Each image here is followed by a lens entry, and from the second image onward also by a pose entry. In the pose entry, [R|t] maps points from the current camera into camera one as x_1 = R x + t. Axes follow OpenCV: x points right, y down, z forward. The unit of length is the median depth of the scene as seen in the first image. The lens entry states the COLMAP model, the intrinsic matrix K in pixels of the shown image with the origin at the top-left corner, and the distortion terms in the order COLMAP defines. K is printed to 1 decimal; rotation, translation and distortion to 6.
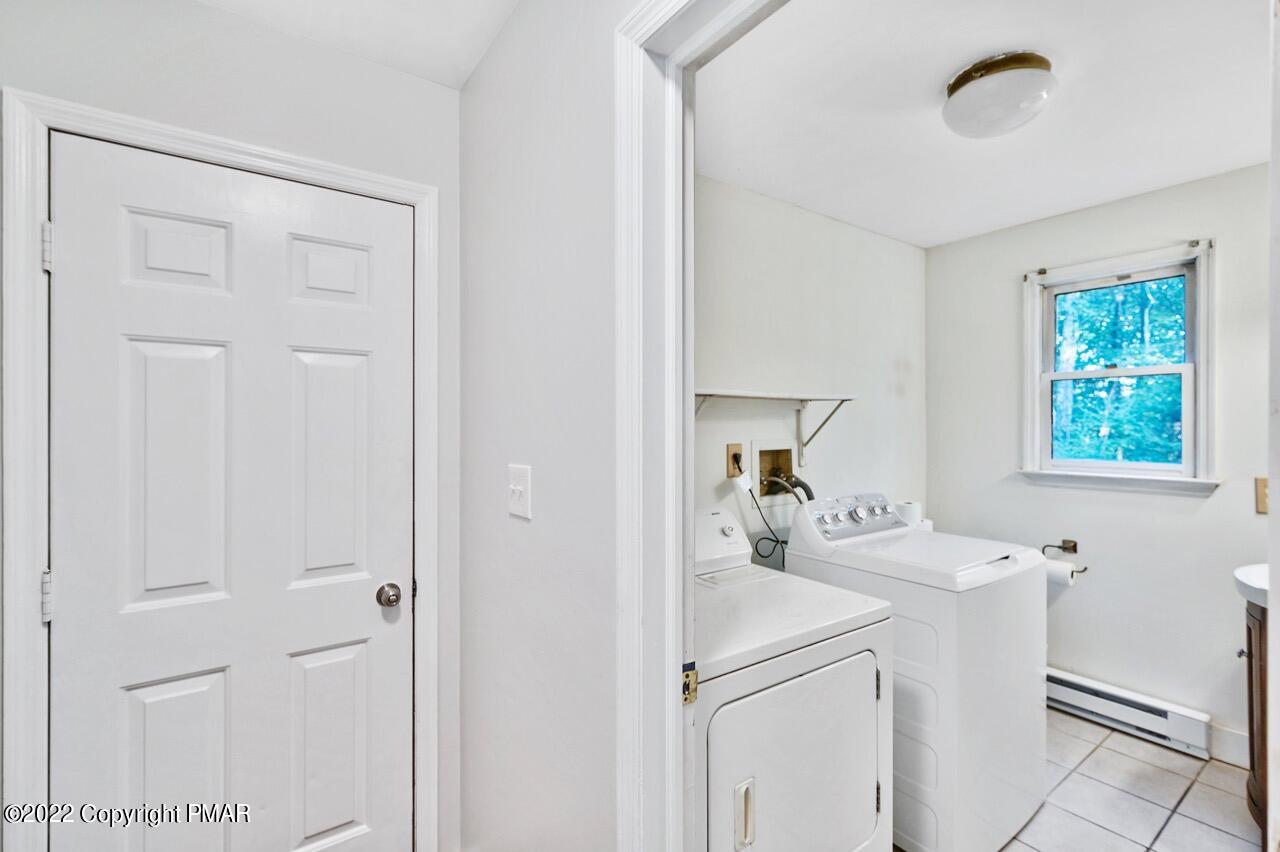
lens RADIAL K [[569.2, 0, 636.7], [0, 569.2, 431.1], [0, 0, 1]] dist [0.000062, -0.000414]
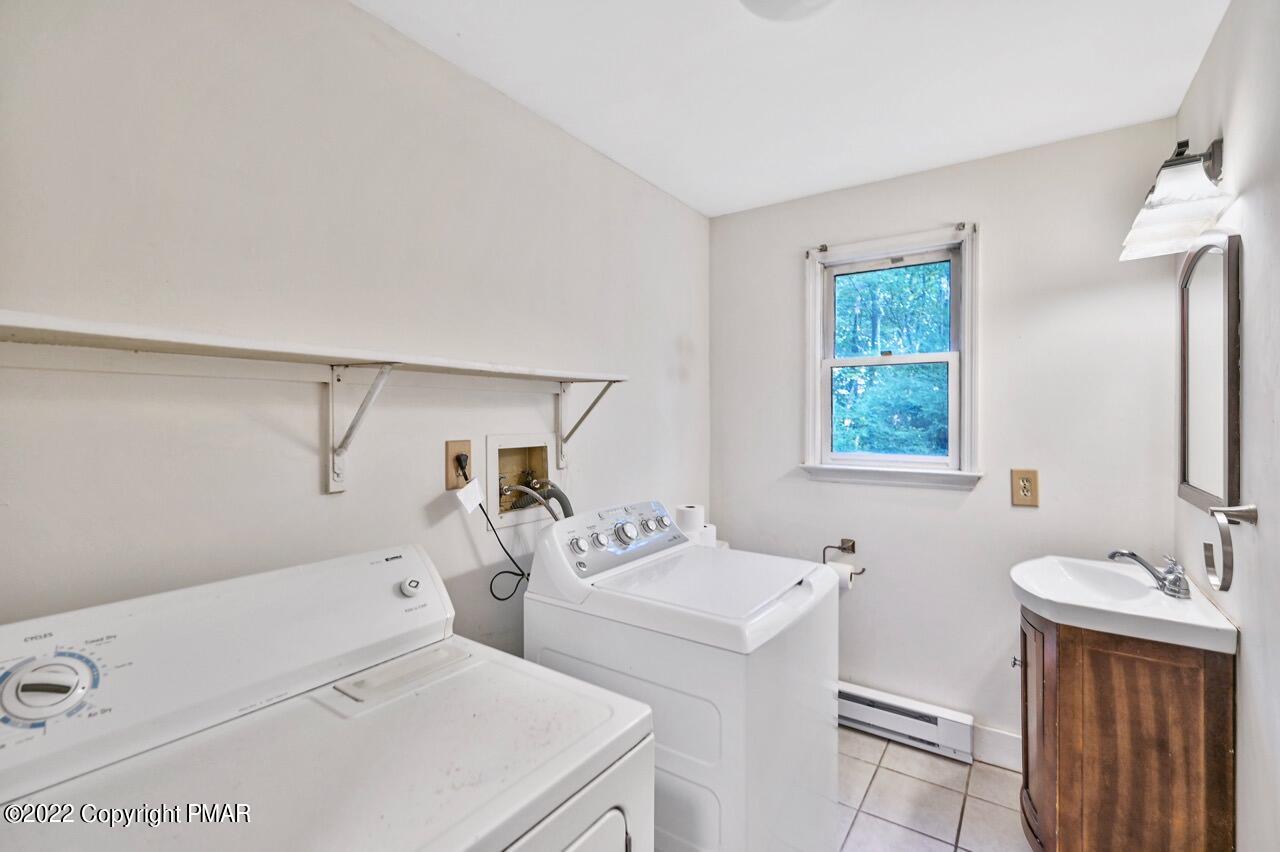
lens RADIAL K [[569.2, 0, 636.7], [0, 569.2, 431.1], [0, 0, 1]] dist [0.000062, -0.000414]
pose [[0.943220, -0.005306, 0.332127, 0.141320], [0.000356, 0.999888, 0.014963, 0.000786], [-0.332169, -0.013995, 0.943116, 0.267171]]
